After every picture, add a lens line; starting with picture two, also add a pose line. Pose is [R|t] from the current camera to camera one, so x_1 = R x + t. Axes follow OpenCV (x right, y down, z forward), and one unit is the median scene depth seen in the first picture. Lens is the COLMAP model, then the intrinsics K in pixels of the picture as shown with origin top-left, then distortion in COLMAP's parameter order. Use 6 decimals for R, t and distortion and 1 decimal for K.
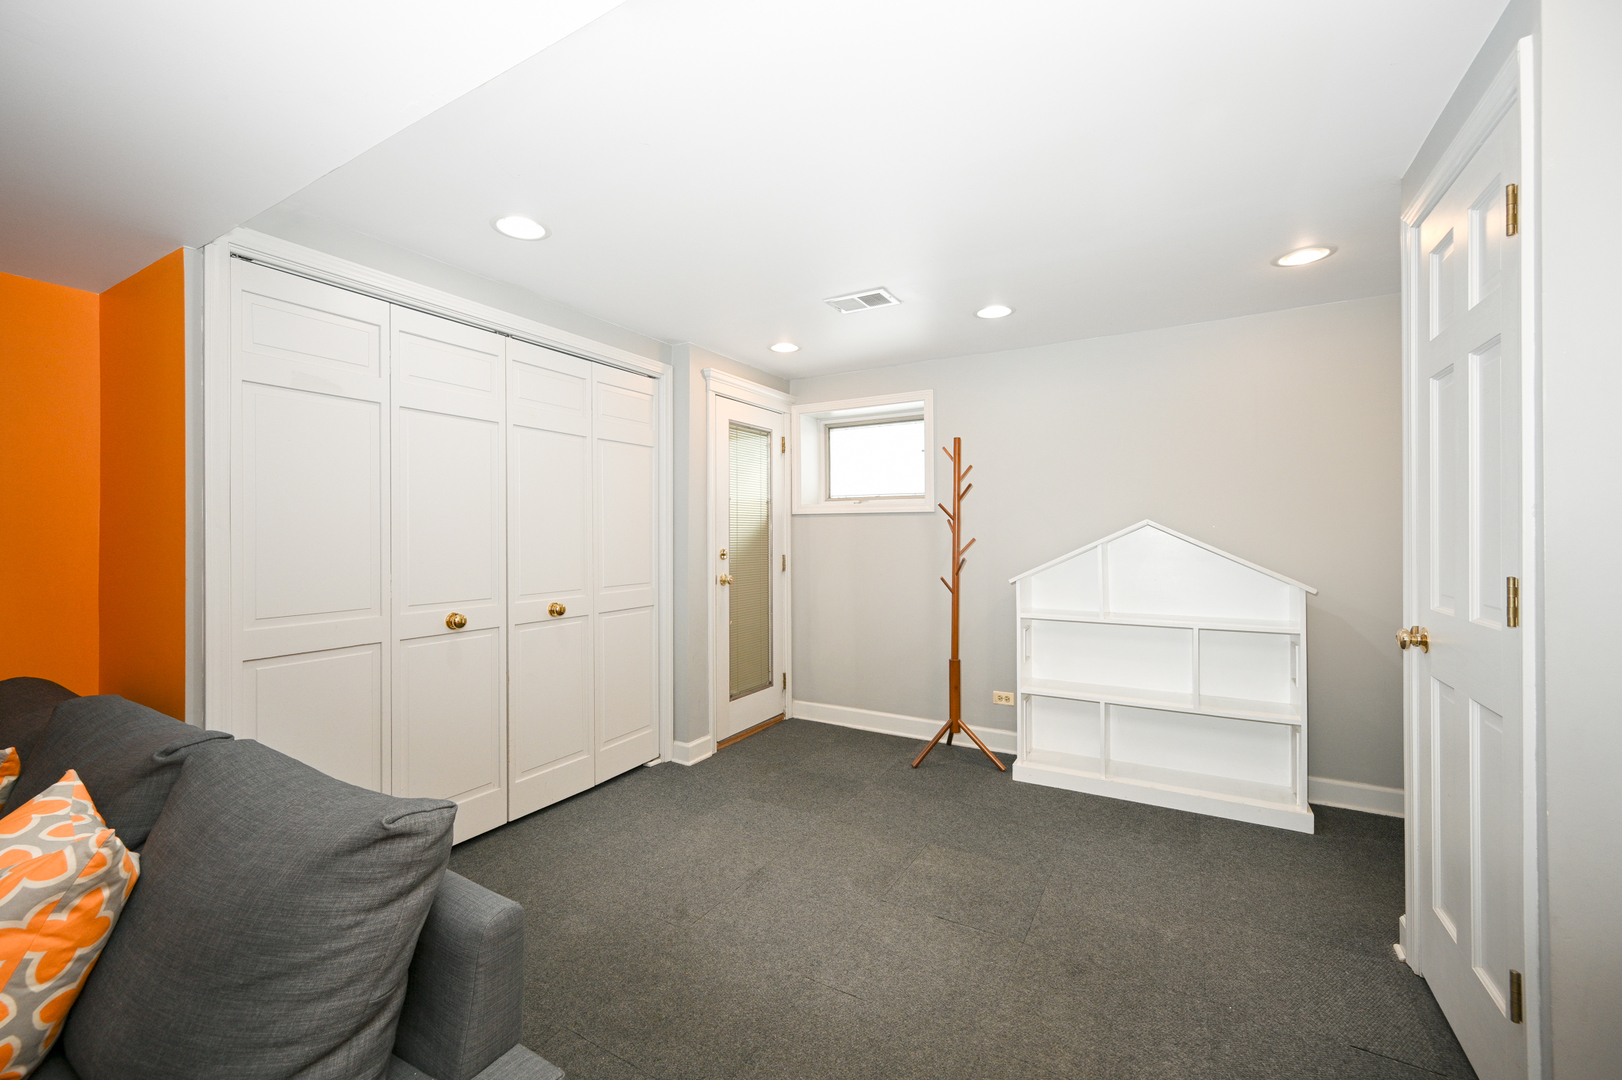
lens RADIAL K [[647.0, 0, 805.0], [0, 647.0, 537.5], [0, 0, 1]] dist [-0.003059, 0.001501]
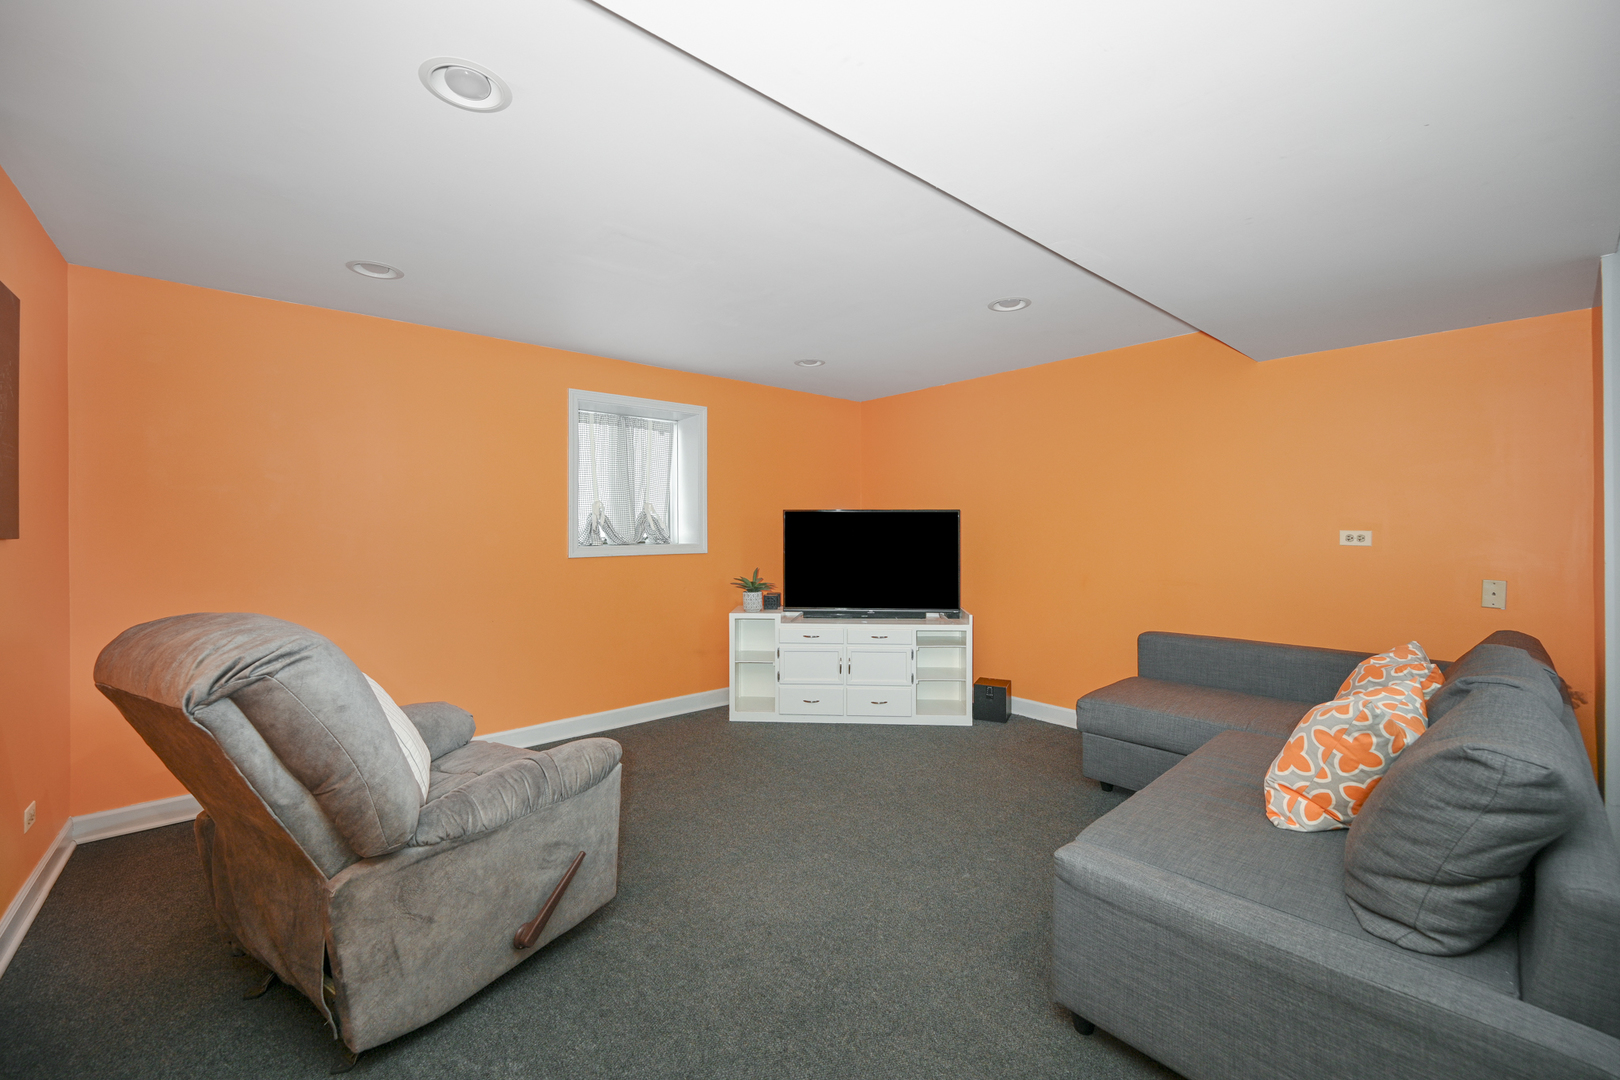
lens RADIAL K [[646.2, 0, 811.4], [0, 646.2, 531.7], [0, 0, 1]] dist [-0.003059, 0.001501]
pose [[-0.319997, 0.014762, -0.947304, 0.996570], [0.009583, 0.999878, 0.012345, -0.019237], [0.947370, -0.005128, -0.320099, 0.172360]]
